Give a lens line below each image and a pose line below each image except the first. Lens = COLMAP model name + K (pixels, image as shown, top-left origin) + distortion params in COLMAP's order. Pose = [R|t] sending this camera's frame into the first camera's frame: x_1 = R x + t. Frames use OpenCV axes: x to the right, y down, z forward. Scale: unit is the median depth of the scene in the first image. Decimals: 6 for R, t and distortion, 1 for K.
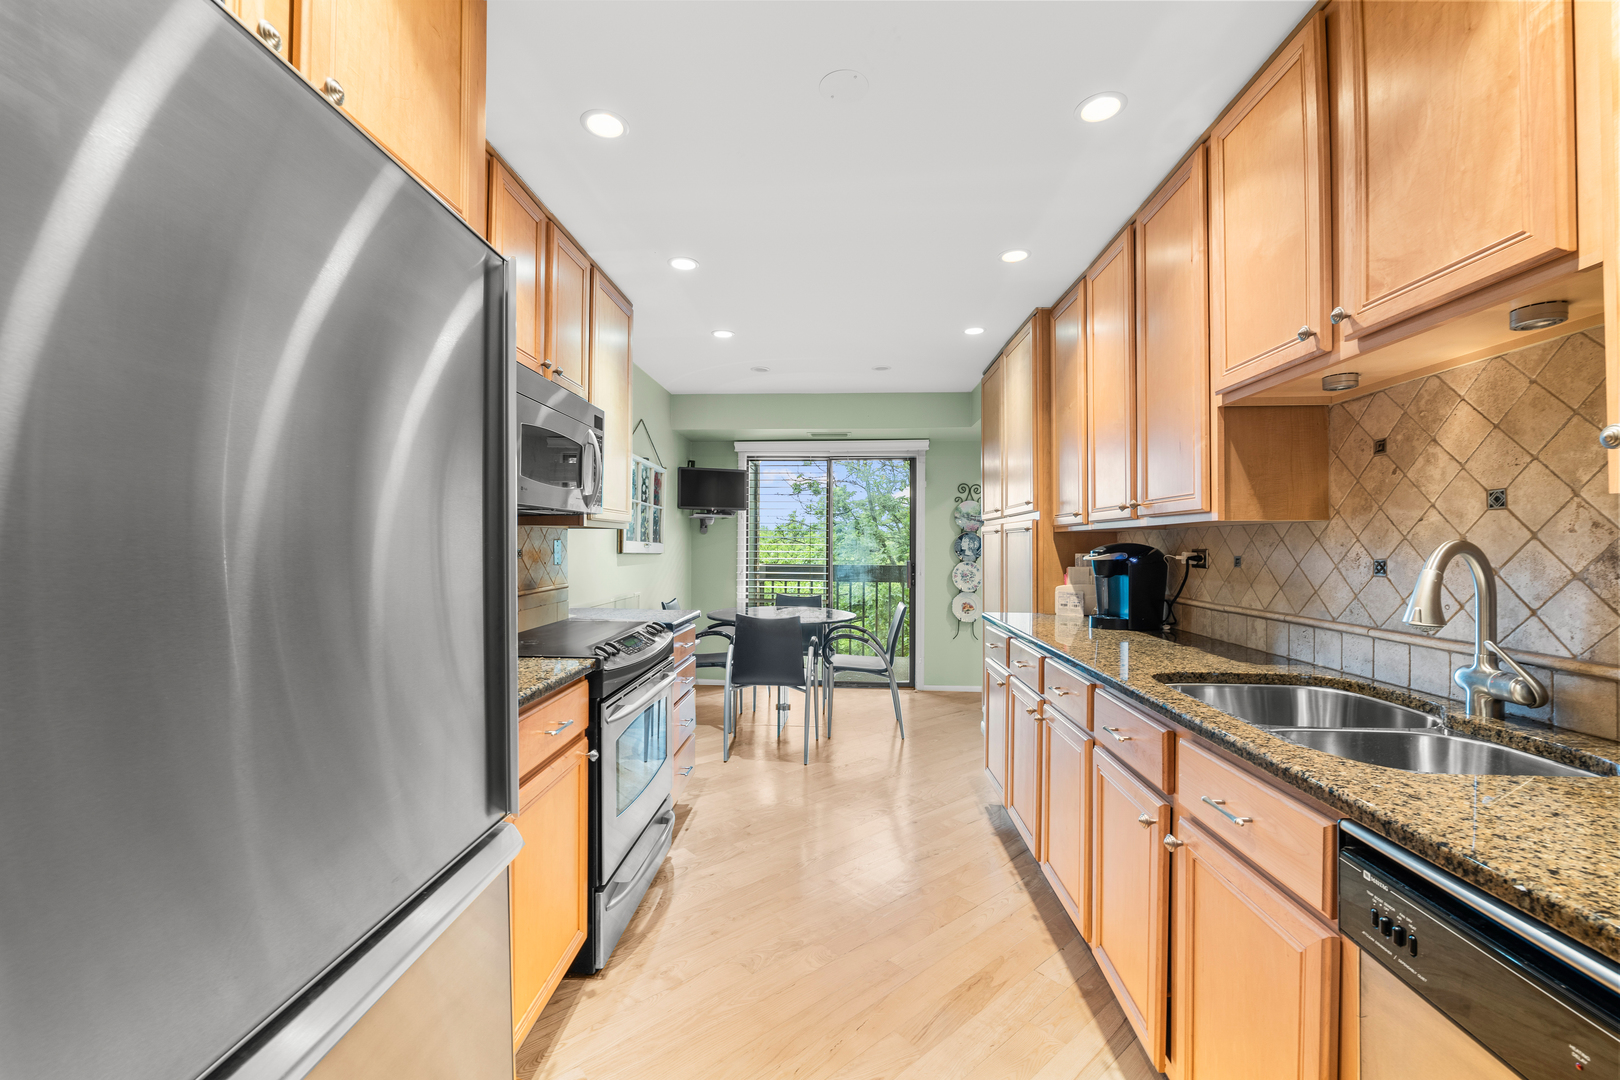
lens RADIAL K [[668.9, 0, 810.0], [0, 668.9, 540.0], [0, 0, 1]] dist [-0.000372, -0.000009]
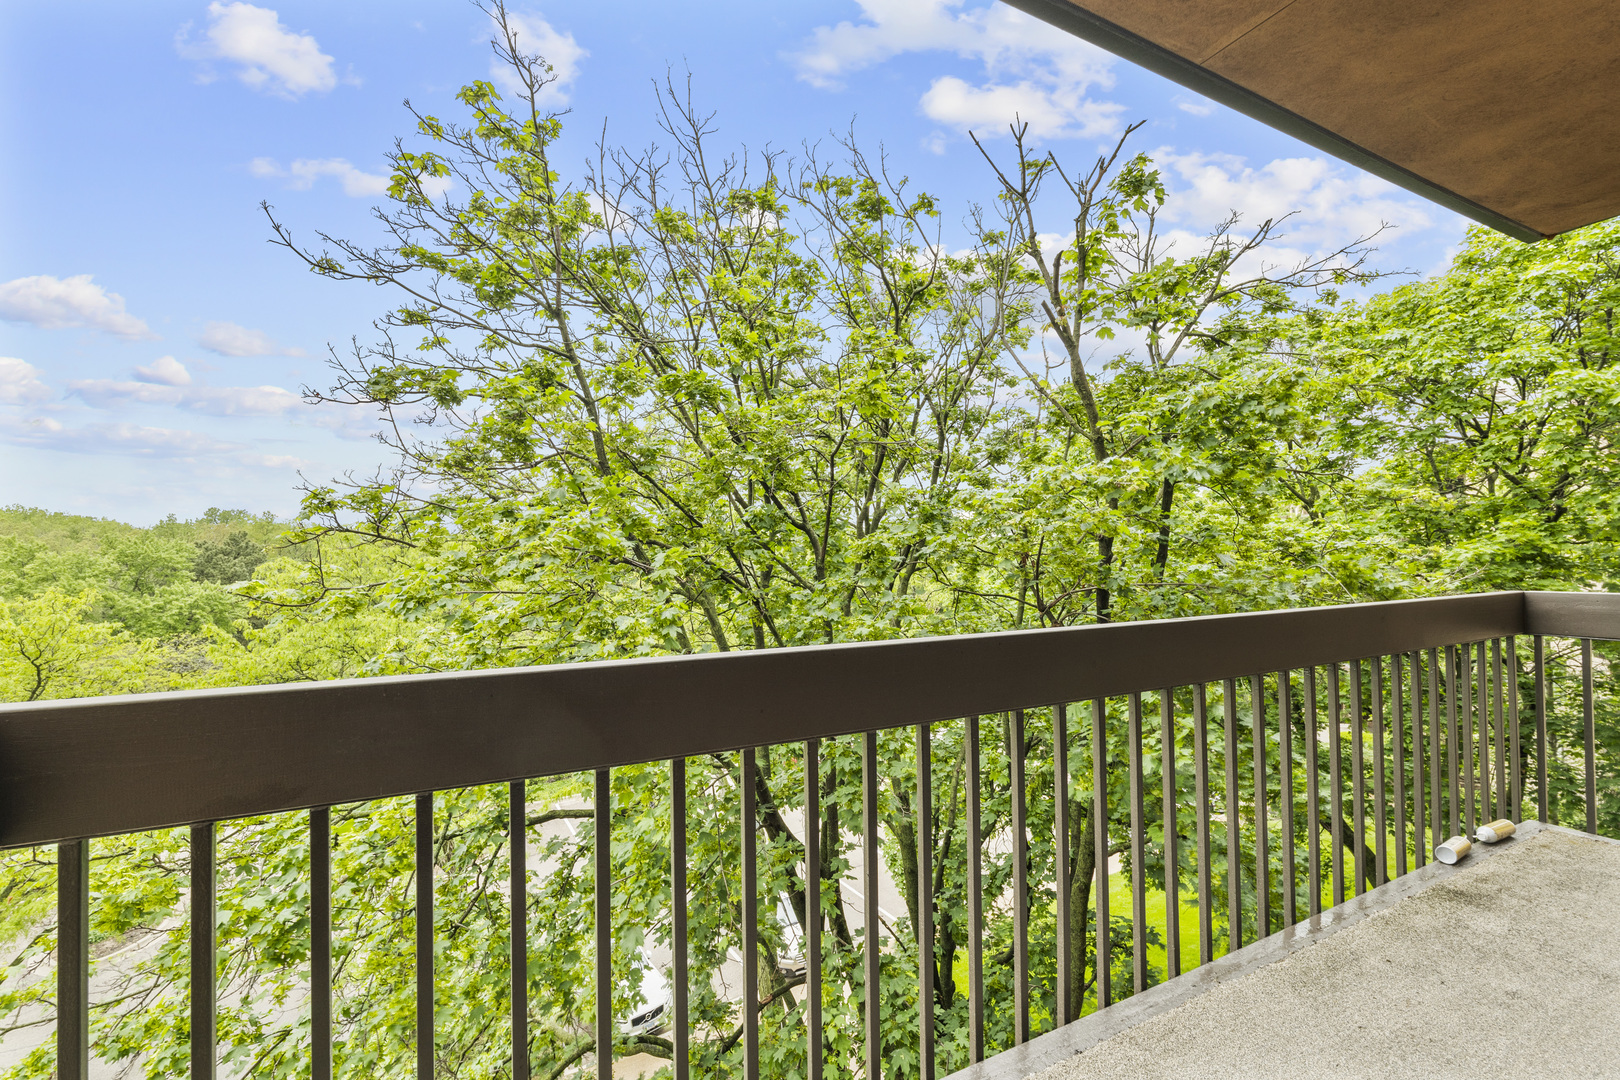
lens RADIAL K [[668.9, 0, 810.0], [0, 668.9, 540.0], [0, 0, 1]] dist [-0.000372, -0.000009]
pose [[0.869445, -0.006212, 0.493991, 0.002737], [0.005633, 0.999981, 0.002659, 0.008806], [-0.493998, 0.000471, 0.869463, 1.165383]]
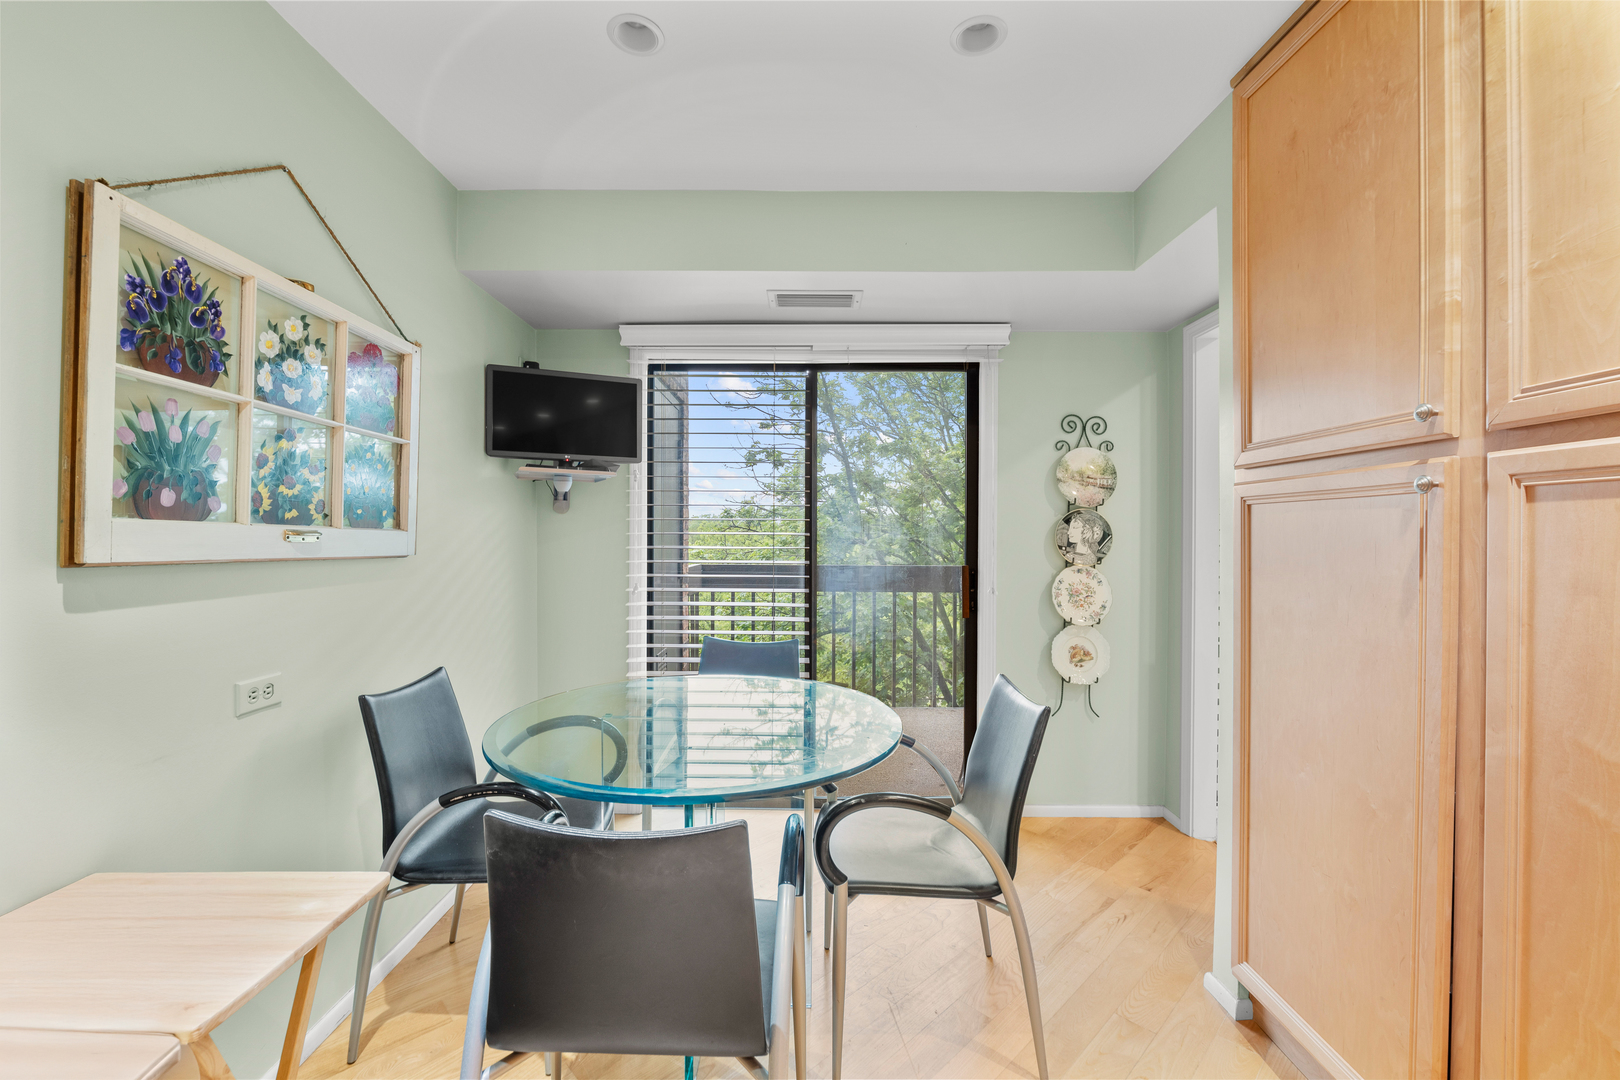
lens RADIAL K [[668.9, 0, 810.0], [0, 668.9, 540.0], [0, 0, 1]] dist [-0.000372, -0.000009]
pose [[0.997856, -0.003762, 0.065339, -0.006037], [0.002730, 0.999870, 0.015882, 0.003540], [-0.065390, -0.015670, 0.997737, 0.498547]]
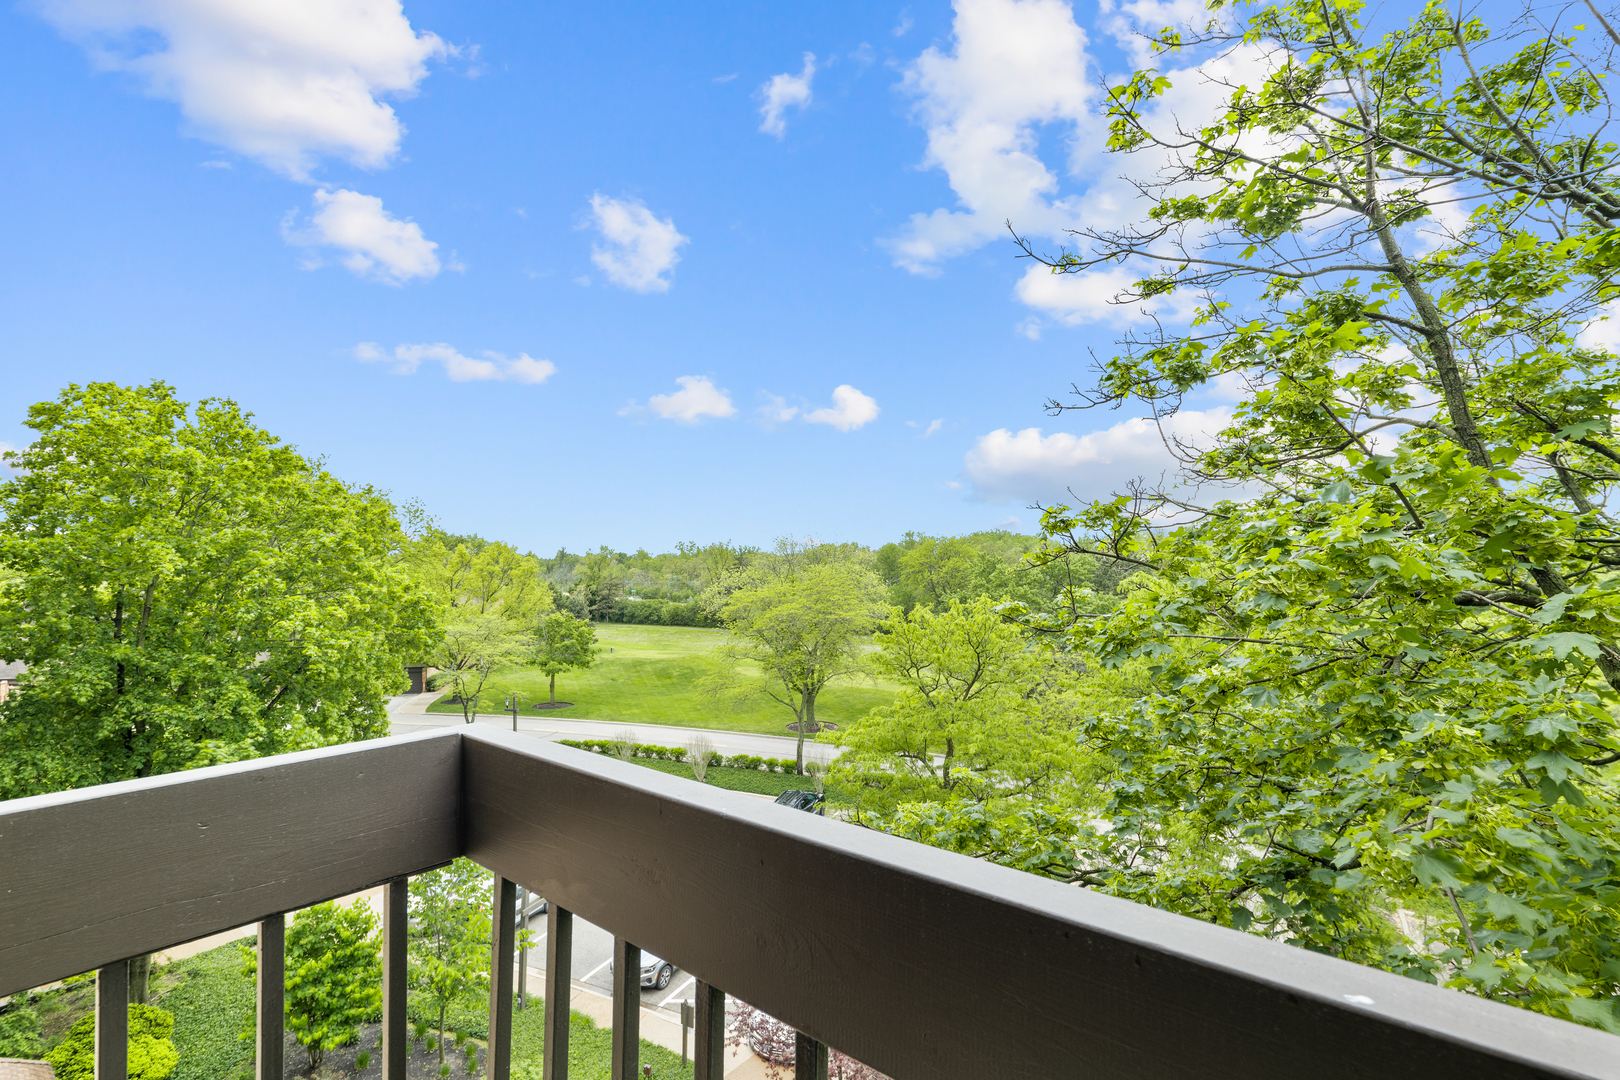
lens RADIAL K [[735.9, 0, 810.0], [0, 735.9, 540.0], [0, 0, 1]] dist [0.001820, 0.000098]
pose [[0.811772, -0.023723, -0.583493, 0.113909], [0.011613, 0.999633, -0.024486, 0.001594], [0.583859, 0.013101, 0.811749, 1.306060]]
